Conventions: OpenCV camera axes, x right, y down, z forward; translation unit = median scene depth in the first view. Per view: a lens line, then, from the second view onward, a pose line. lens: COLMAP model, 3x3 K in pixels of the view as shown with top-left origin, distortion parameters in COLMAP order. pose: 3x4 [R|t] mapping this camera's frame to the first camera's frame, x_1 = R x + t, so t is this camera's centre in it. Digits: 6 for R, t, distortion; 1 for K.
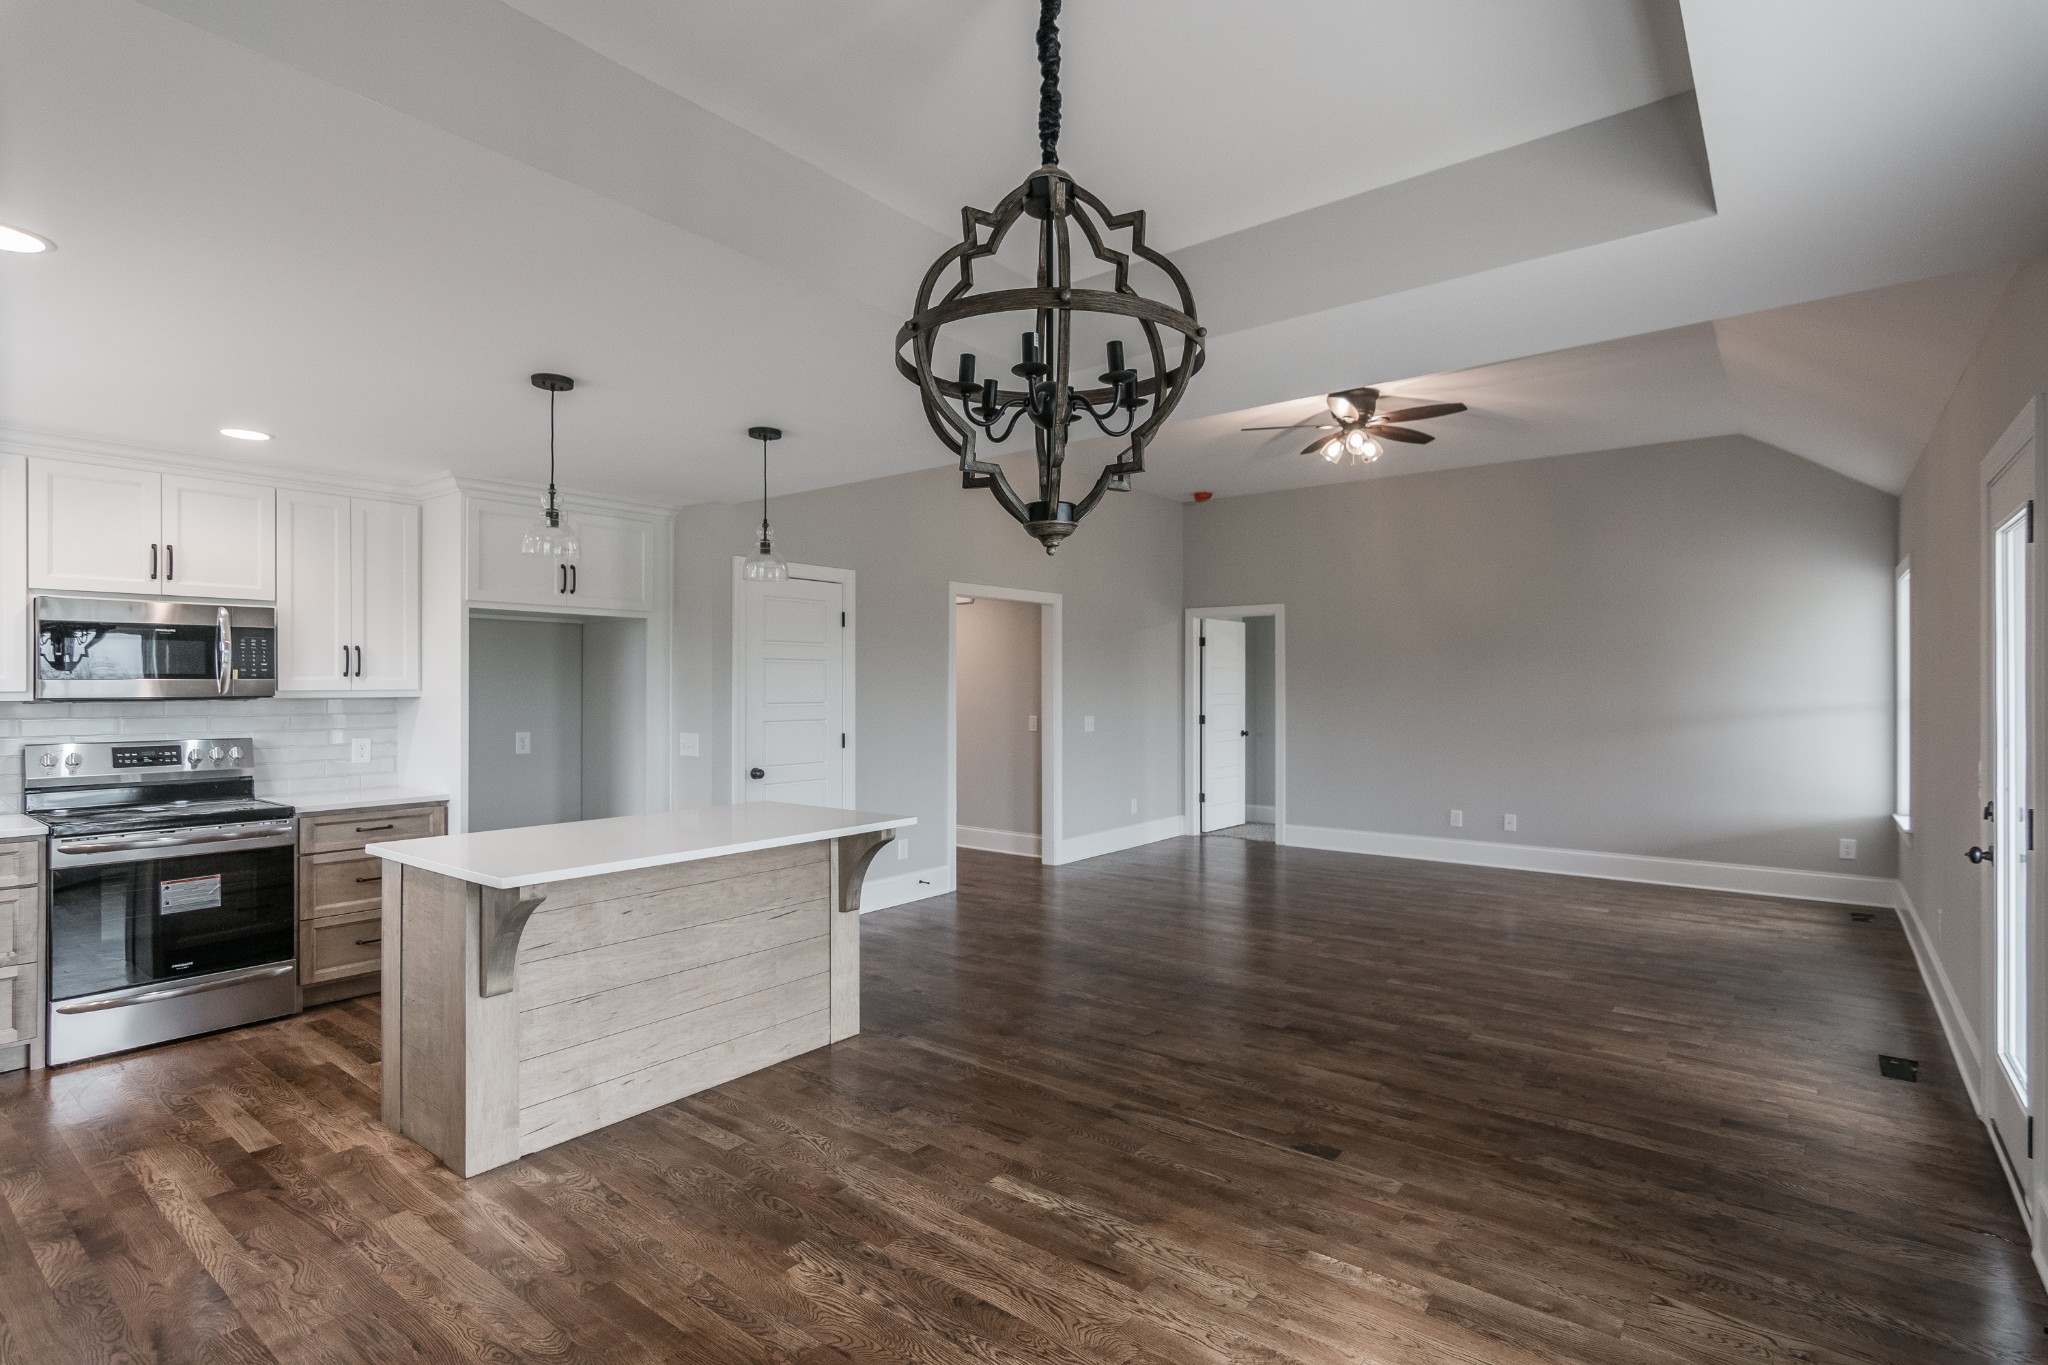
lens RADIAL K [[999.3, 0, 1022.7], [0, 999.3, 682.2], [0, 0, 1]] dist [-0.004641, 0.004252]
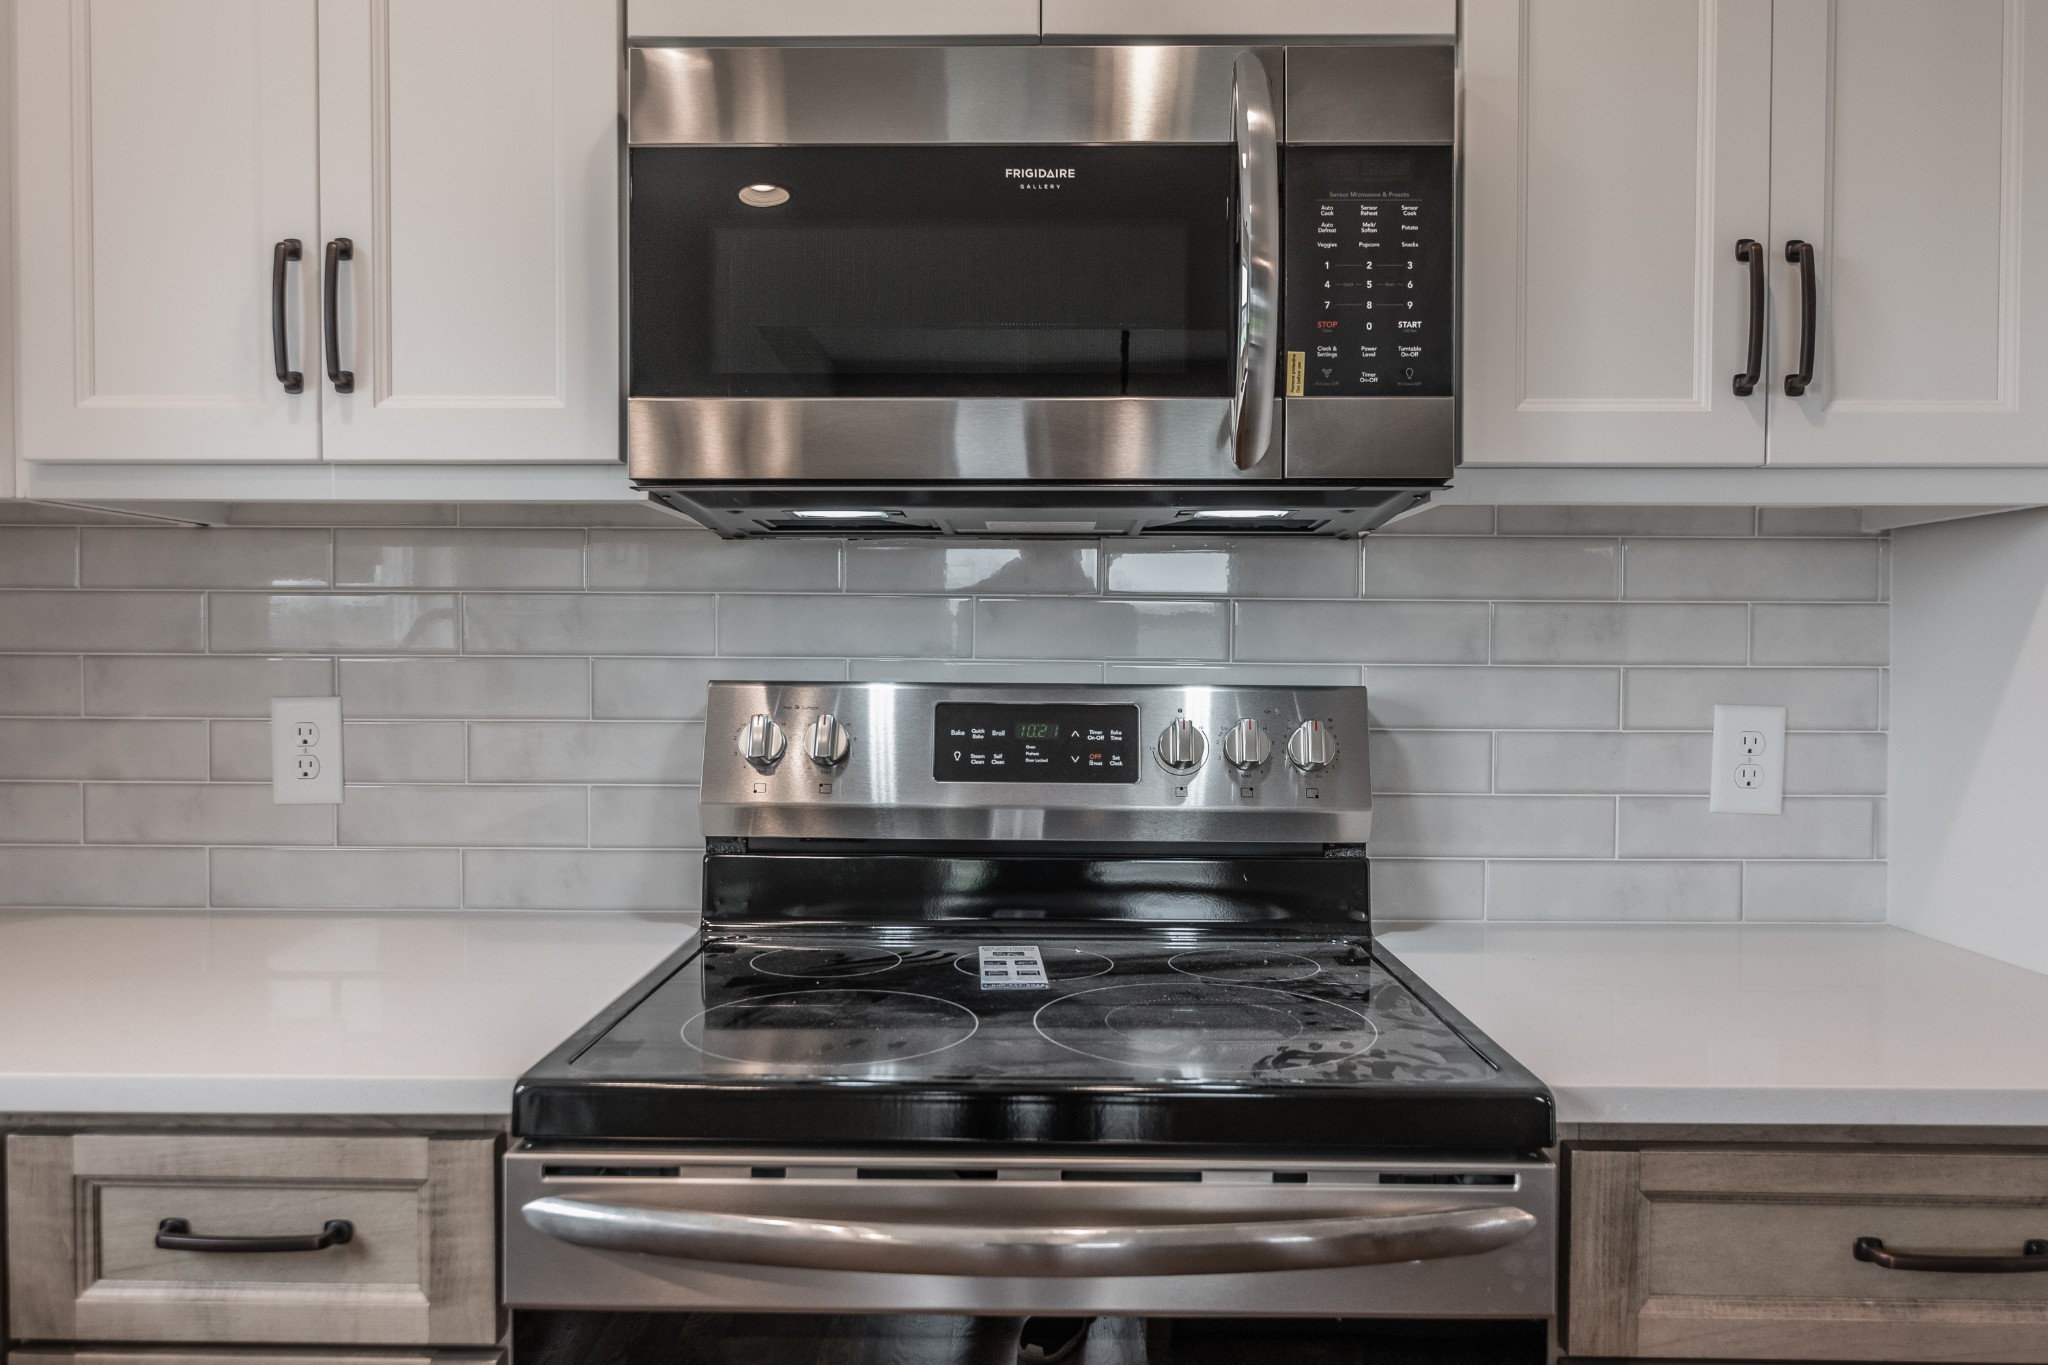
lens RADIAL K [[1404.9, 0, 1041.2], [0, 1404.9, 680.5], [0, 0, 1]] dist [-0.004494, 0.005209]
pose [[0.619997, 0.022103, -0.784293, -0.568118], [-0.003678, 0.999674, 0.025265, 0.047098], [0.784595, -0.012779, 0.619876, 0.746132]]
